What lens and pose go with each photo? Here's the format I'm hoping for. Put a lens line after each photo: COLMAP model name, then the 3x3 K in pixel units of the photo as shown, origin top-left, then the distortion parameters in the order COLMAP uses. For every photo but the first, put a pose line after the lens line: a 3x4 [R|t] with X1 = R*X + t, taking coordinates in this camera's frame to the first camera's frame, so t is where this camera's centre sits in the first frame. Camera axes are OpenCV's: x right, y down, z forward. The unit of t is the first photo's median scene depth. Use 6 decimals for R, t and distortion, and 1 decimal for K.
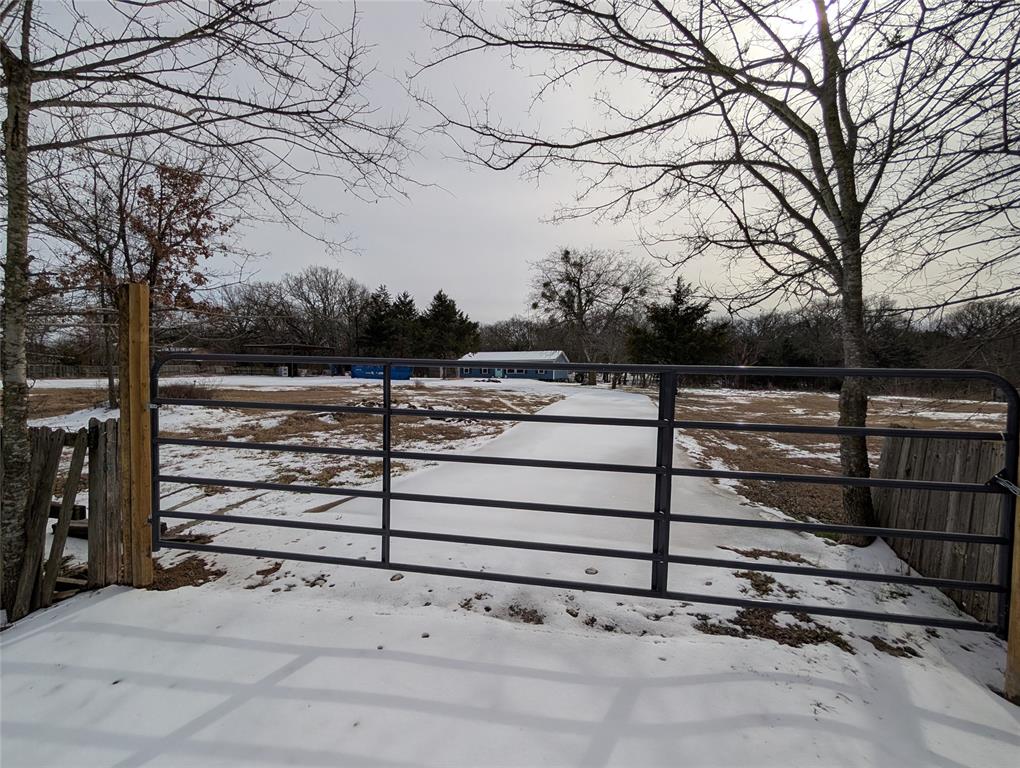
lens RADIAL K [[384.7, 0, 508.9], [0, 384.7, 387.1], [0, 0, 1]] dist [-0.001605, 0.000189]
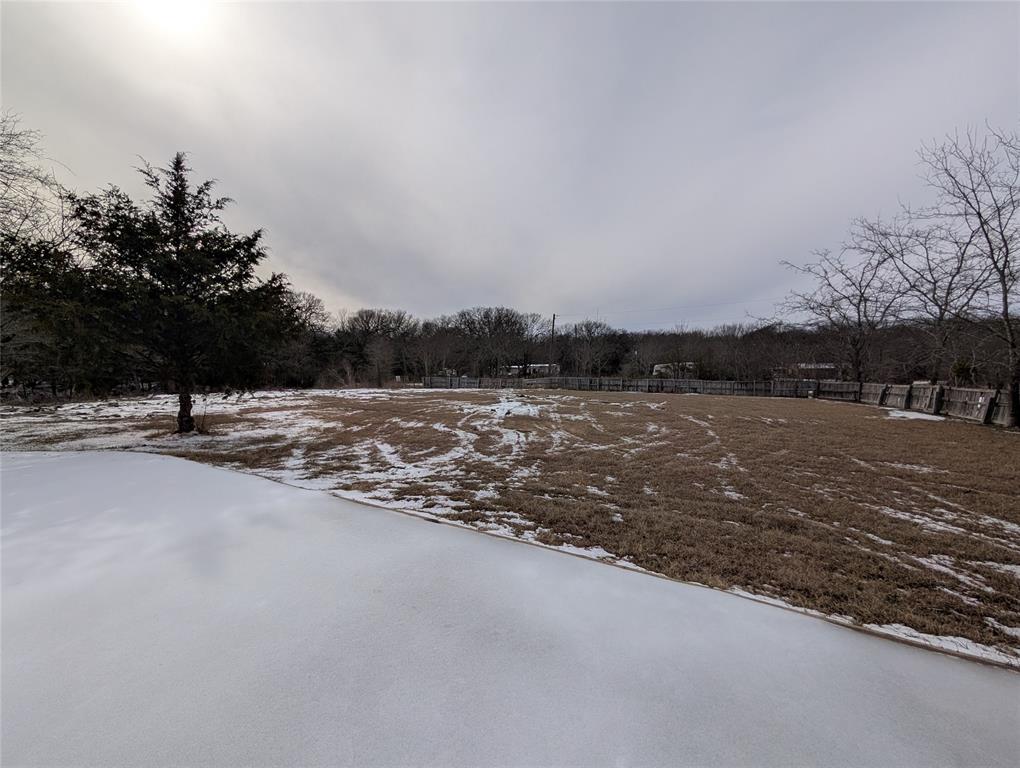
lens RADIAL K [[384.7, 0, 508.9], [0, 384.7, 387.1], [0, 0, 1]] dist [-0.001605, 0.000189]
pose [[0.212002, -0.072530, 0.974574, 0.088102], [0.054657, 0.996561, 0.062277, -0.038766], [-0.975740, 0.040065, 0.215237, 0.565237]]
